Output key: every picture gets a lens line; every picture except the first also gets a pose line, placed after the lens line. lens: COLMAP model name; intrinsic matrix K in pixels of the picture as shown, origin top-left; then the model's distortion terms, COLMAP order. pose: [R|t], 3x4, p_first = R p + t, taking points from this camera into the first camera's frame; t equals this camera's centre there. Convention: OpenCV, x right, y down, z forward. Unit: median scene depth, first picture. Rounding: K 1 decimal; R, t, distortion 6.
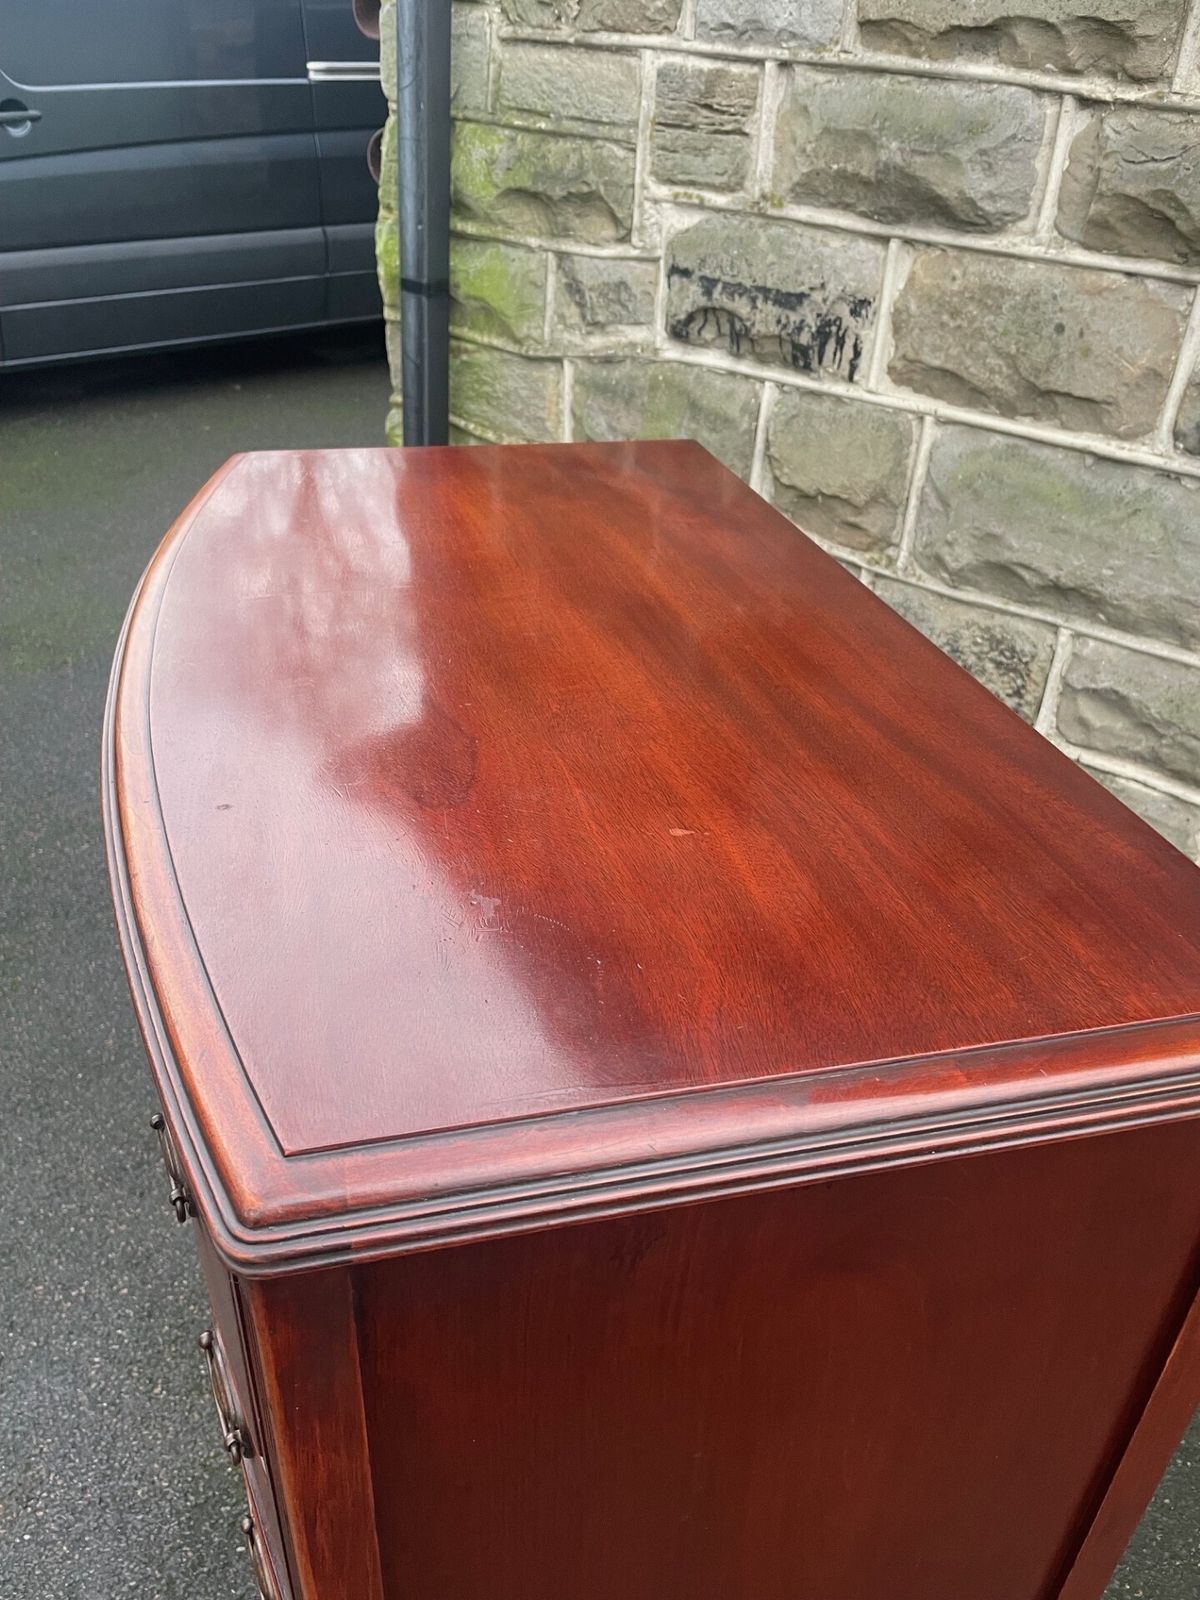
lens RADIAL K [[1223.9, 0, 583.0], [0, 1223.9, 816.8], [0, 0, 1]] dist [0.086965, -0.123385]
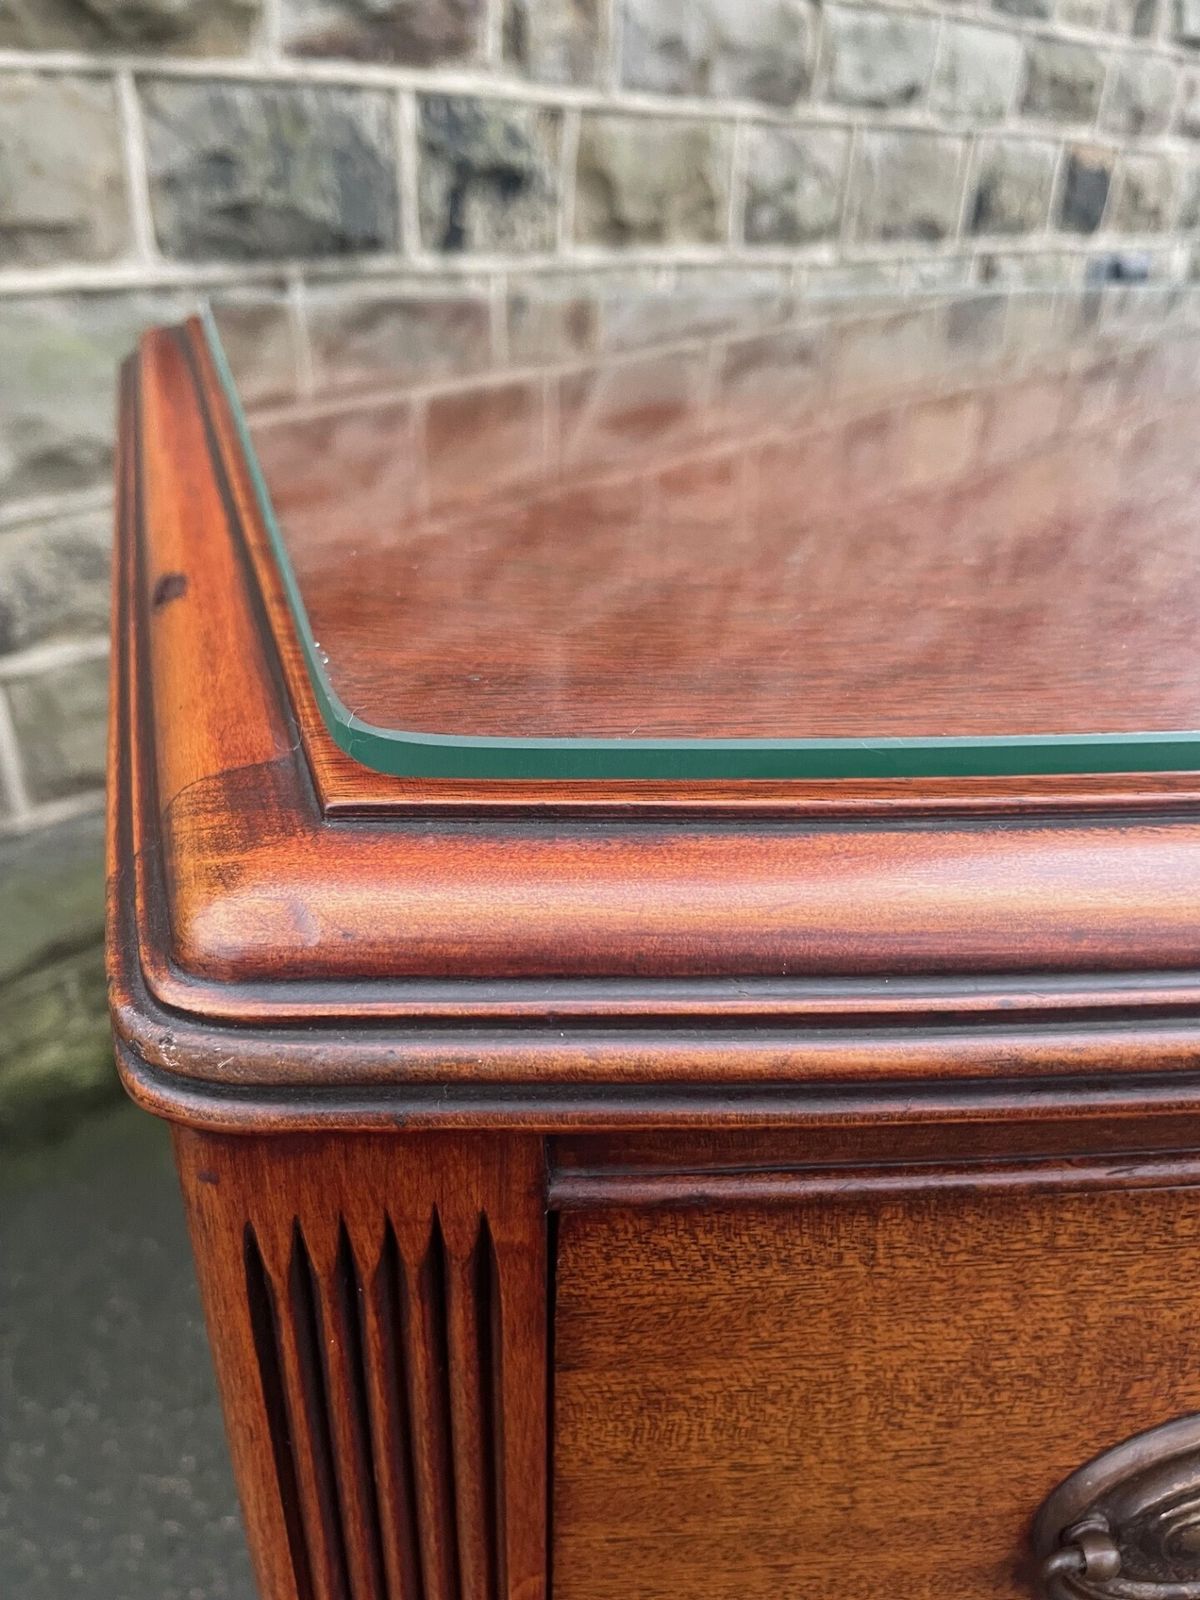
lens RADIAL K [[1223.9, 0, 602.6], [0, 1223.9, 804.6], [0, 0, 1]] dist [0.086965, -0.123385]
pose [[0.077323, -0.518632, 0.851494, -0.447658], [0.504174, 0.757144, 0.415382, -0.188484], [-0.860134, 0.397183, 0.320025, 0.529316]]
